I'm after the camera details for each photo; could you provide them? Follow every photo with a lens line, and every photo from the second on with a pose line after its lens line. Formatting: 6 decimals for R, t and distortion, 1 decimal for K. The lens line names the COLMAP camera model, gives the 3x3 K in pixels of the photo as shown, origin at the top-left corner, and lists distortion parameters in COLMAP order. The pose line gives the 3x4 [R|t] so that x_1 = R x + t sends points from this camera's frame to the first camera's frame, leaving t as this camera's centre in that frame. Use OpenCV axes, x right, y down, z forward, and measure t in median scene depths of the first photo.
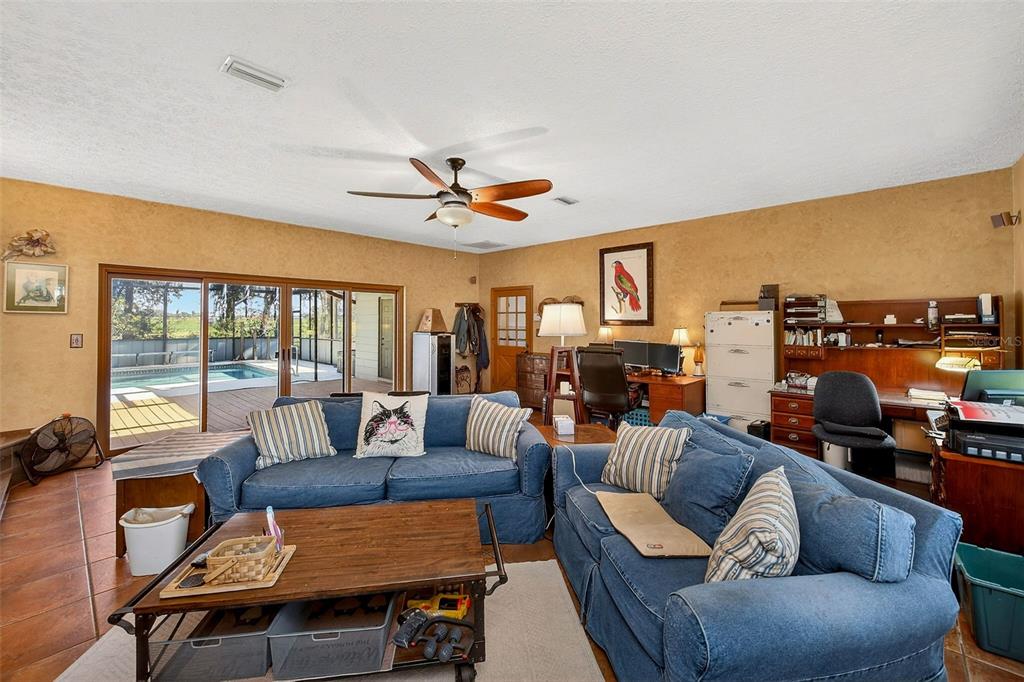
lens RADIAL K [[416.2, 0, 509.3], [0, 416.2, 327.8], [0, 0, 1]] dist [-0.001431, -0.000376]
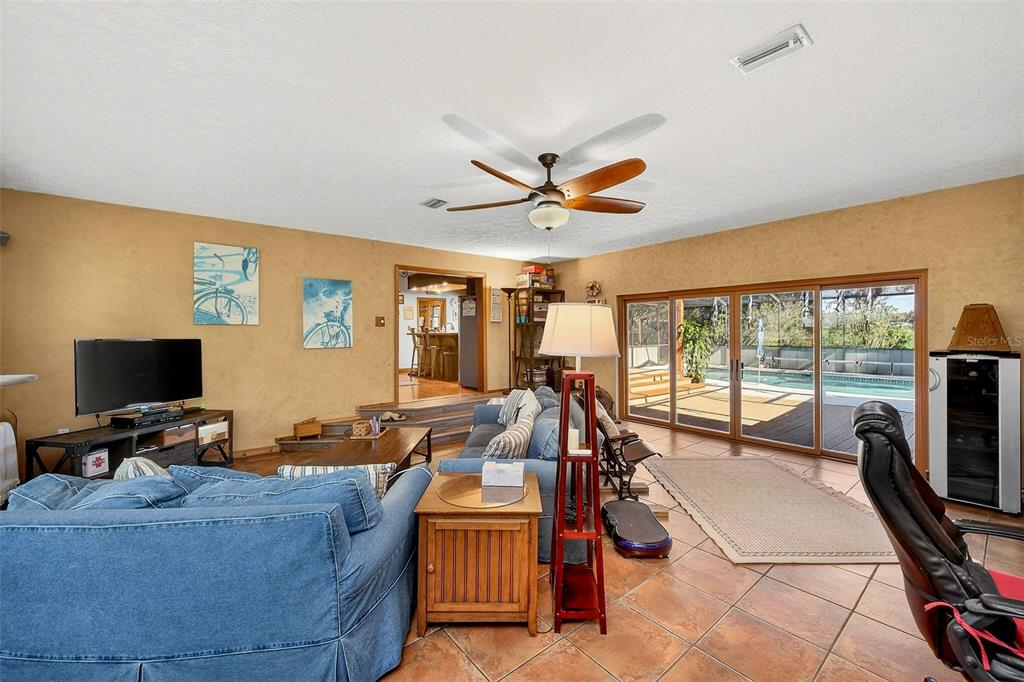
lens RADIAL K [[416.2, 0, 509.3], [0, 416.2, 327.8], [0, 0, 1]] dist [-0.001431, -0.000376]
pose [[-0.145659, 0.001073, -0.989334, 0.449151], [-0.019936, 0.999793, 0.004019, -0.010775], [0.989134, 0.020309, -0.145607, 0.621309]]
